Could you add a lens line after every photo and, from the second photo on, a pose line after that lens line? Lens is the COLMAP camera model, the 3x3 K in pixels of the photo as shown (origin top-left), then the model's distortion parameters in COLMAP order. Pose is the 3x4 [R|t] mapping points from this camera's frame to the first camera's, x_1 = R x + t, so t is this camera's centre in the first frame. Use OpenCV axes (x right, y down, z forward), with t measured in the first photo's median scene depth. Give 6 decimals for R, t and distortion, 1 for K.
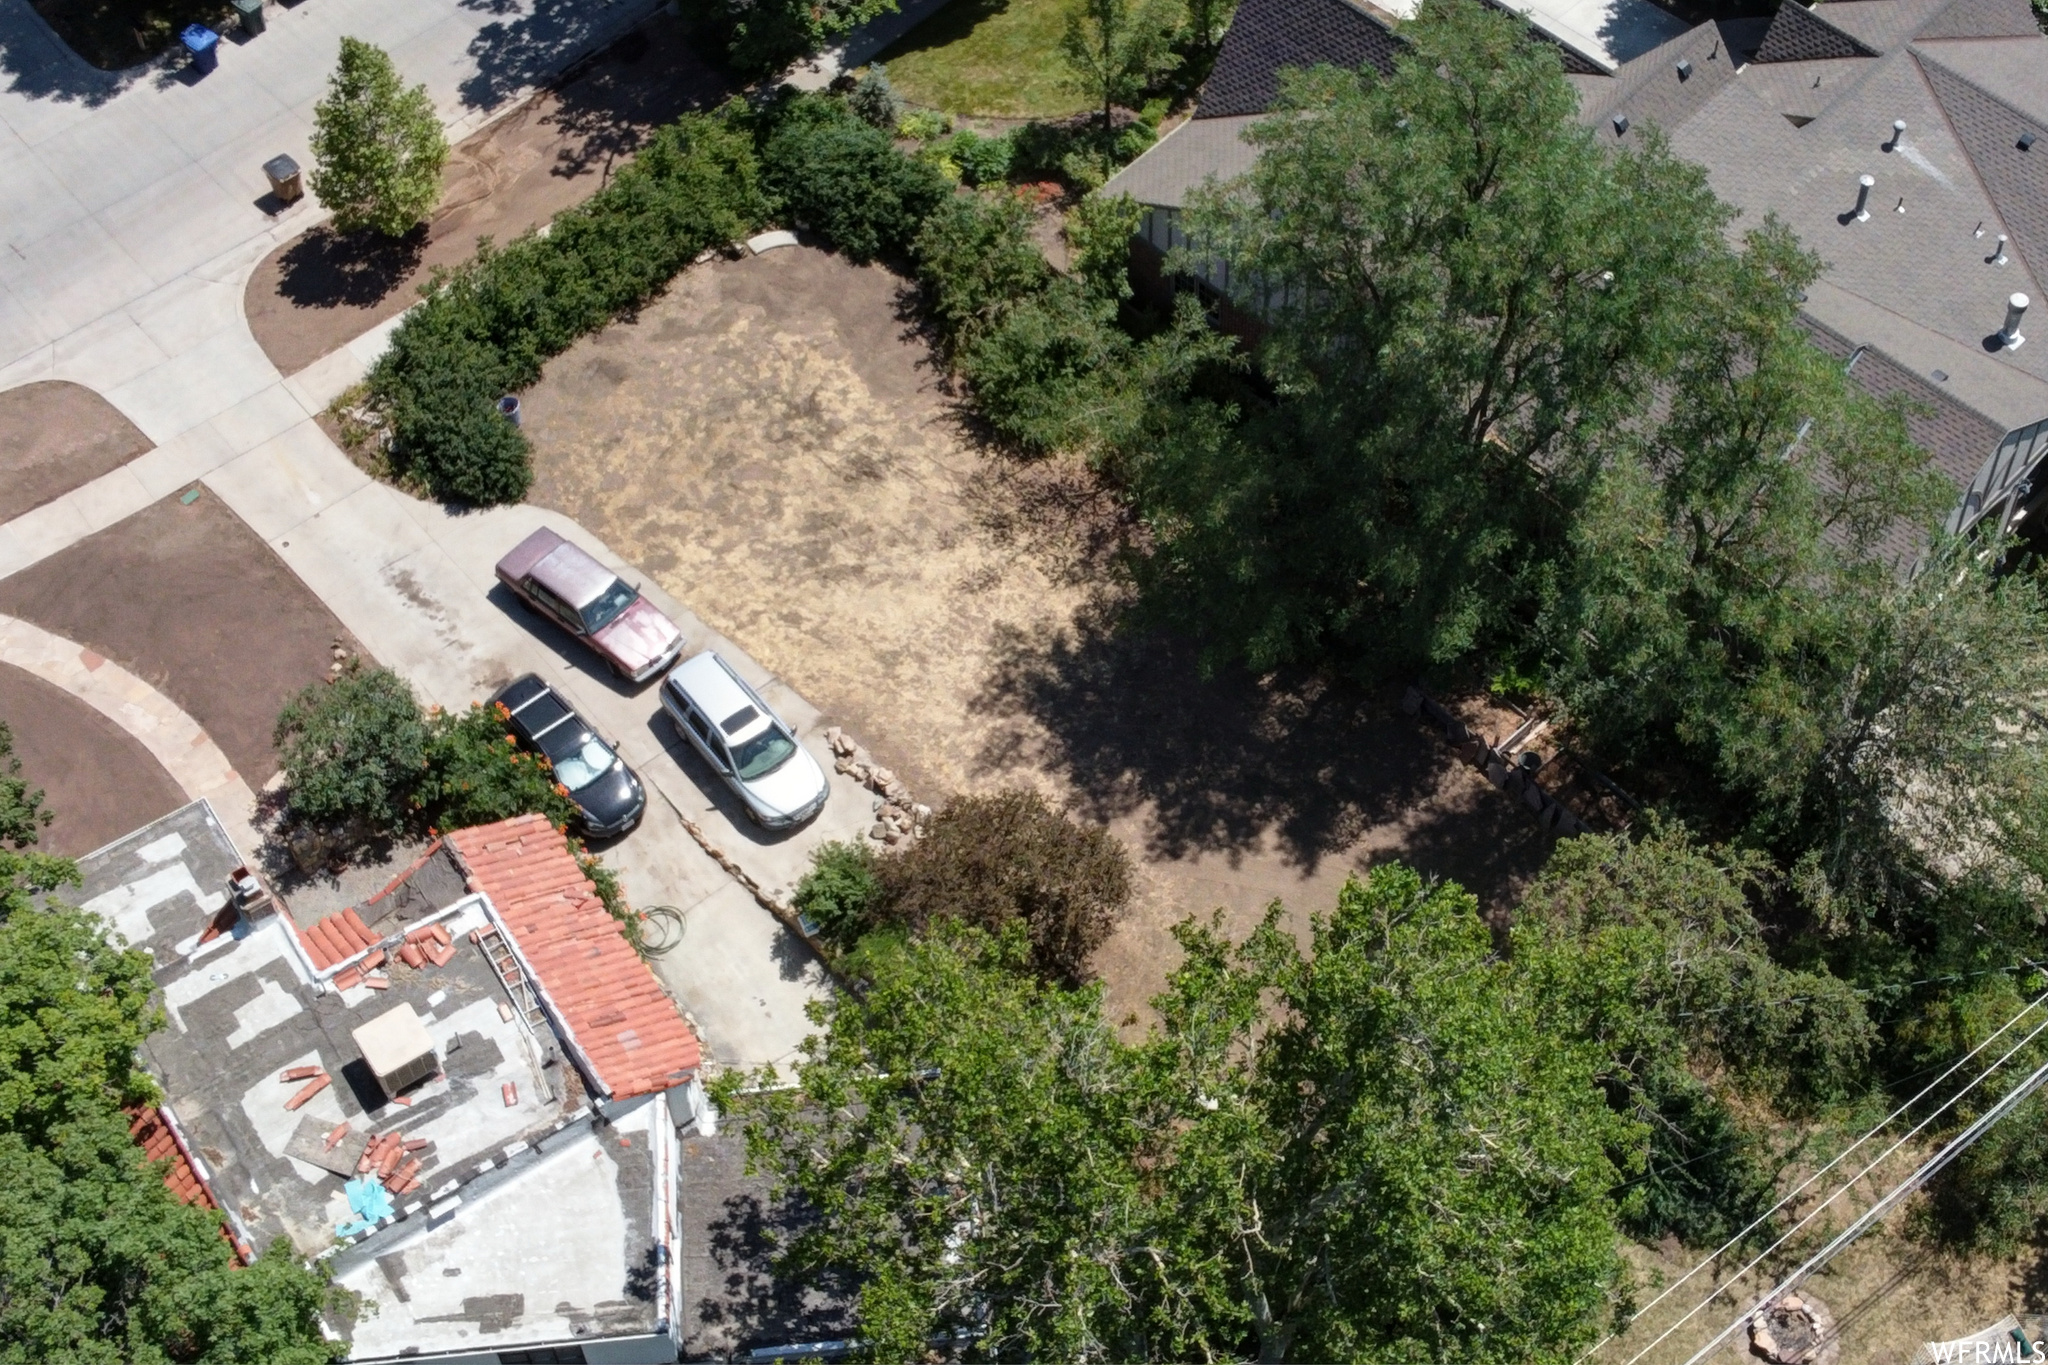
lens RADIAL K [[3119.7, 0, 1164.8], [0, 3119.7, 647.8], [0, 0, 1]] dist [0.003330, 0.000000]
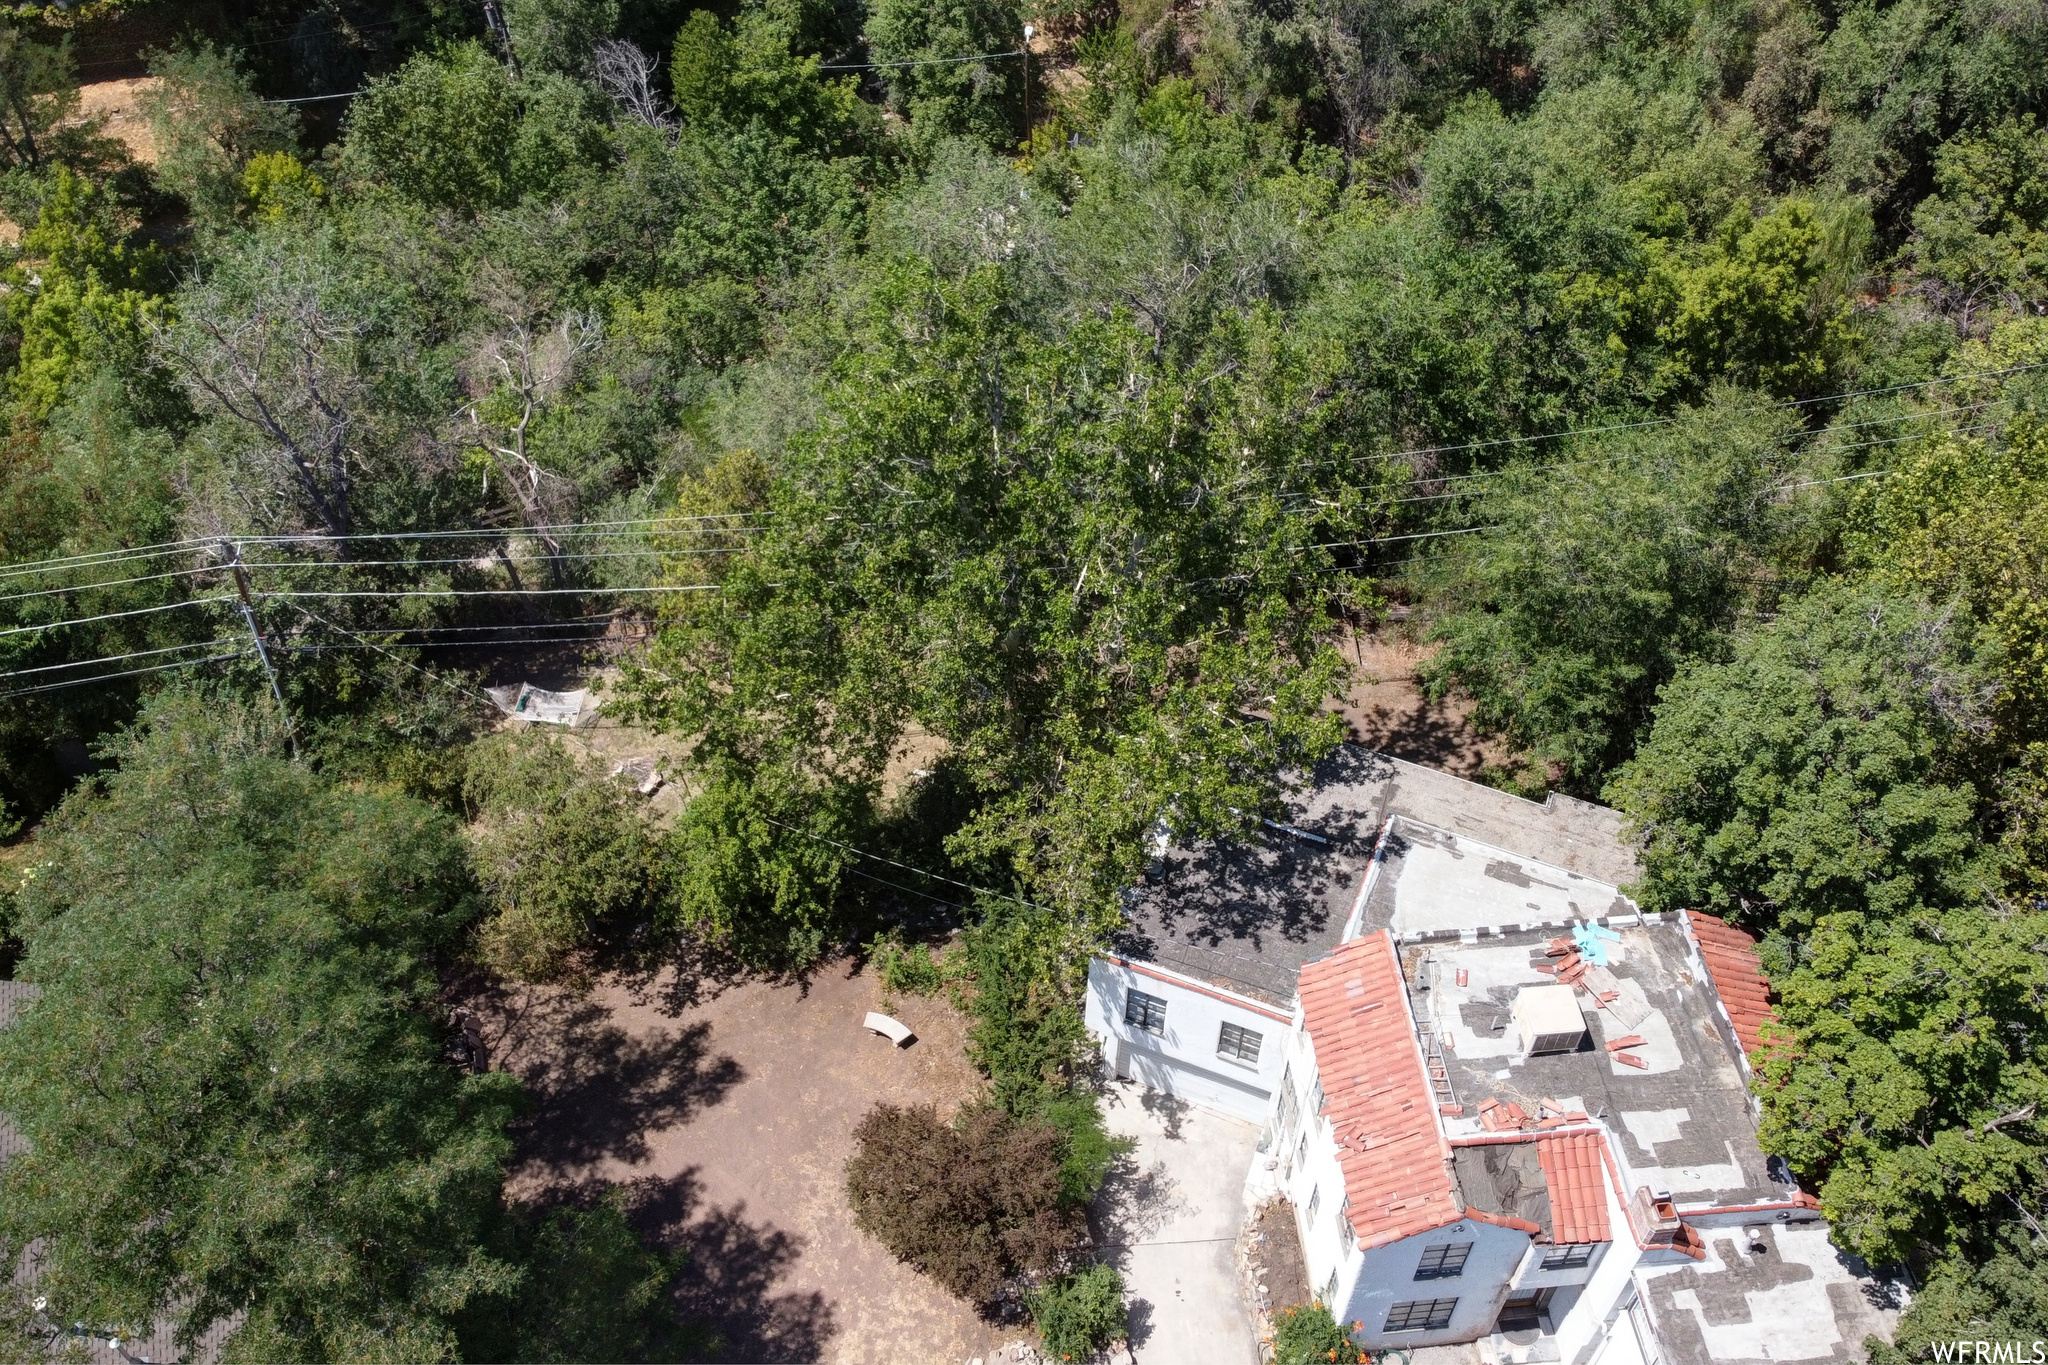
lens RADIAL K [[1825.3, 0, 1016.2], [0, 1825.3, 677.0], [0, 0, 1]] dist [-0.011040, -0.001225]
pose [[-0.878752, -0.360609, 0.312659, -0.201347], [0.381746, -0.137857, 0.913928, -0.466871], [-0.286469, 0.922473, 0.258803, 0.645508]]
